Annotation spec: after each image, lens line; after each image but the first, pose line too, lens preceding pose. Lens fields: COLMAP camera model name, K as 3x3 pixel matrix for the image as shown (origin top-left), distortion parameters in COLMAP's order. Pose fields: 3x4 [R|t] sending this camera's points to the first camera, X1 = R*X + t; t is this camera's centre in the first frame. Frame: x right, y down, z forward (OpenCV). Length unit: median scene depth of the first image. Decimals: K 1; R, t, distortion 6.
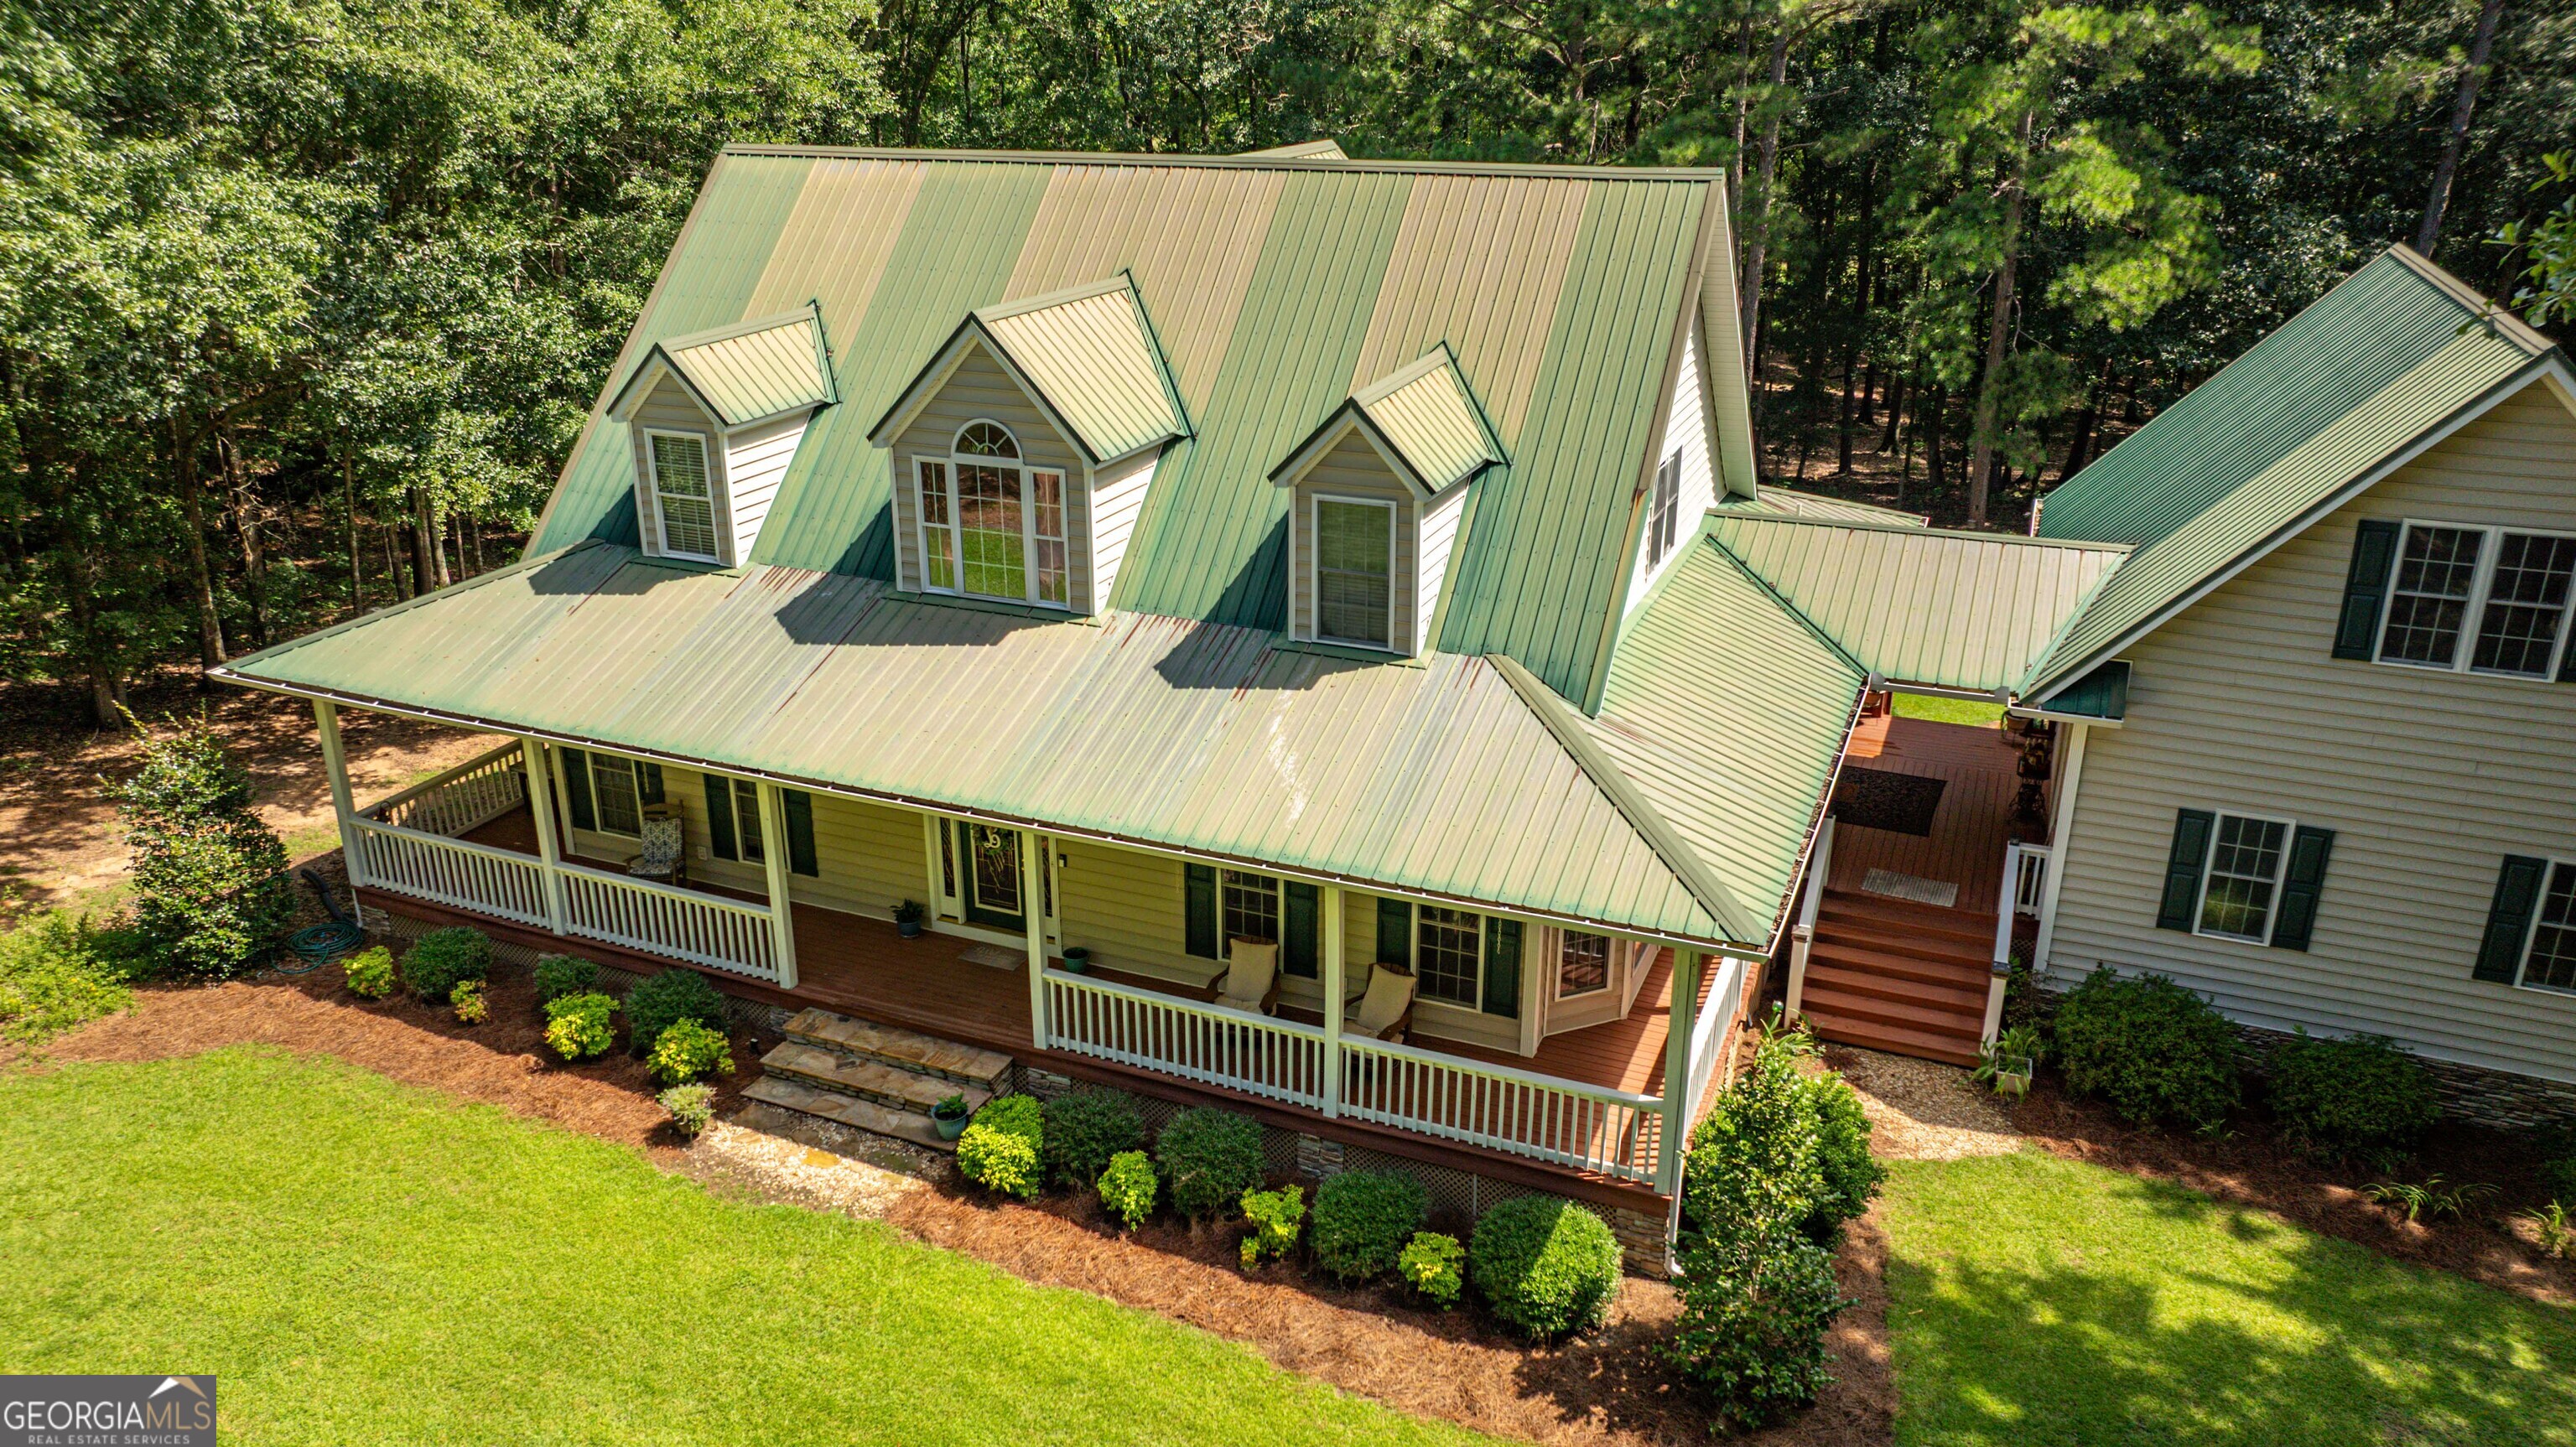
lens RADIAL K [[1813.0, 0, 1294.7], [0, 1813.0, 726.5], [0, 0, 1]] dist [-0.030664, 0.025635]
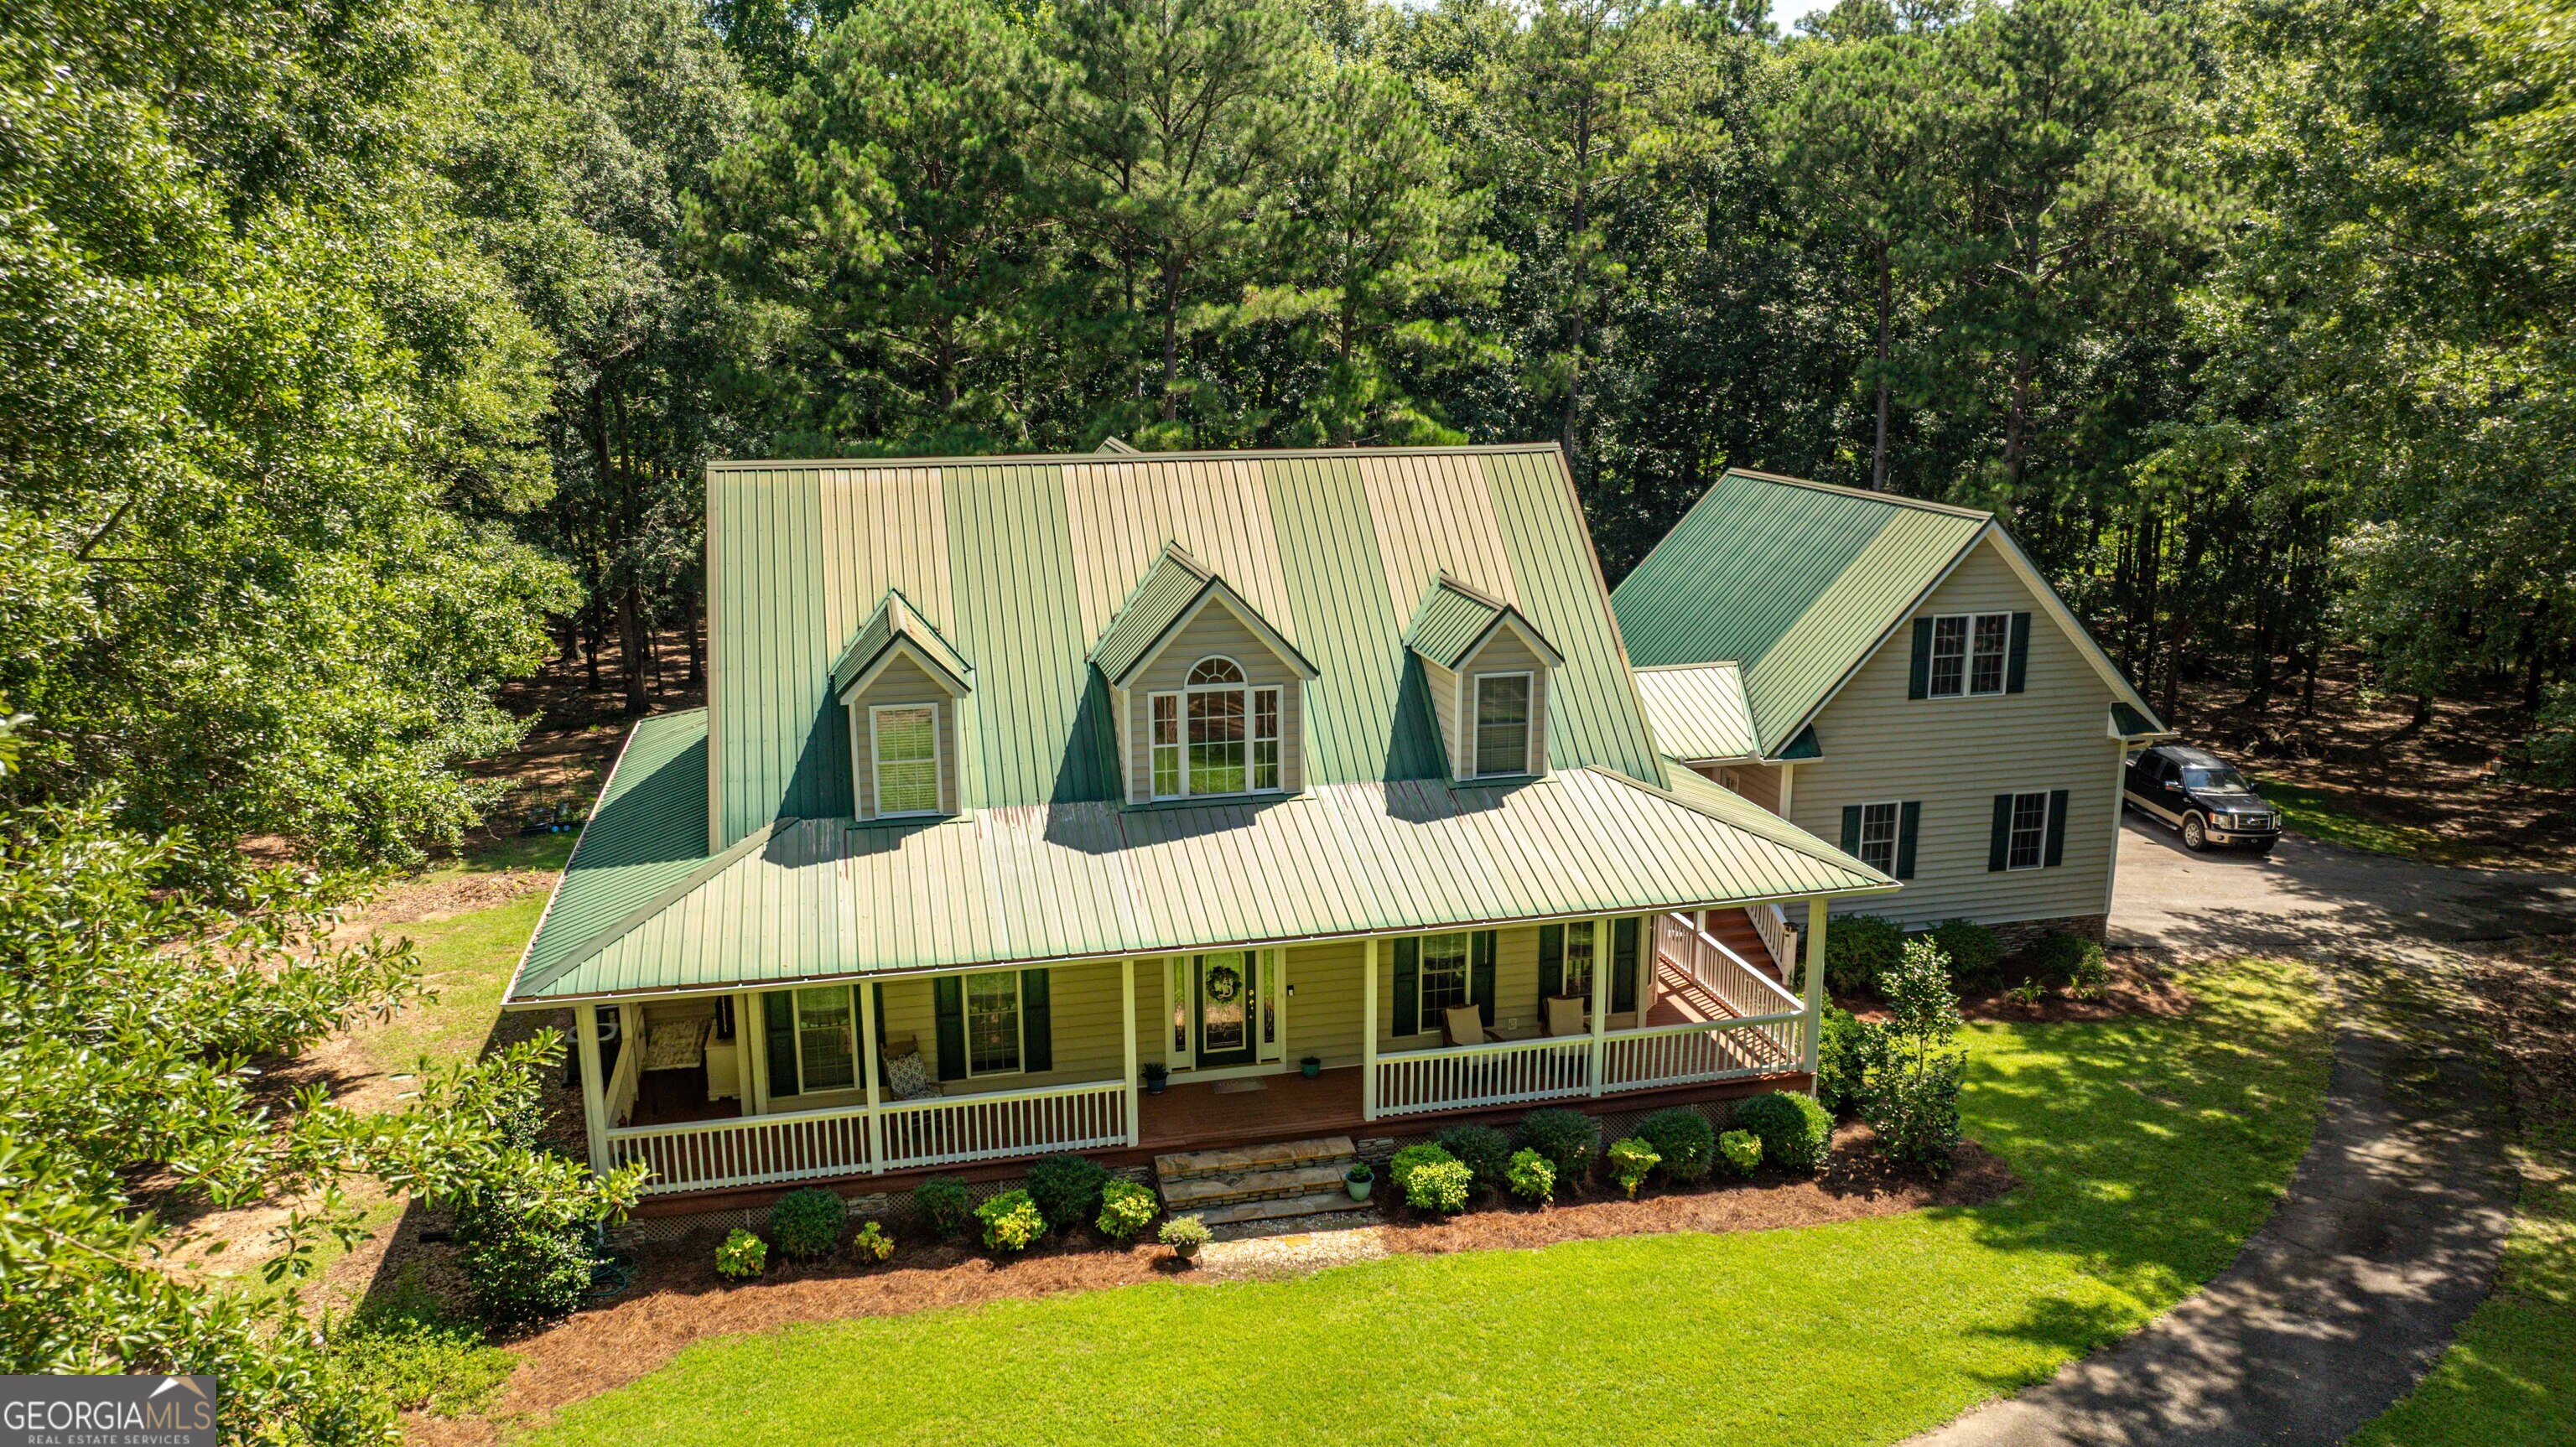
lens RADIAL K [[1823.6, 0, 1291.2], [0, 1823.6, 724.9], [0, 0, 1]] dist [-0.017172, 0.012577]
pose [[0.803399, -0.134548, 0.580040, -0.870319], [0.214284, 0.974200, -0.070822, -0.017453], [-0.555547, 0.181192, 0.811503, -0.075703]]
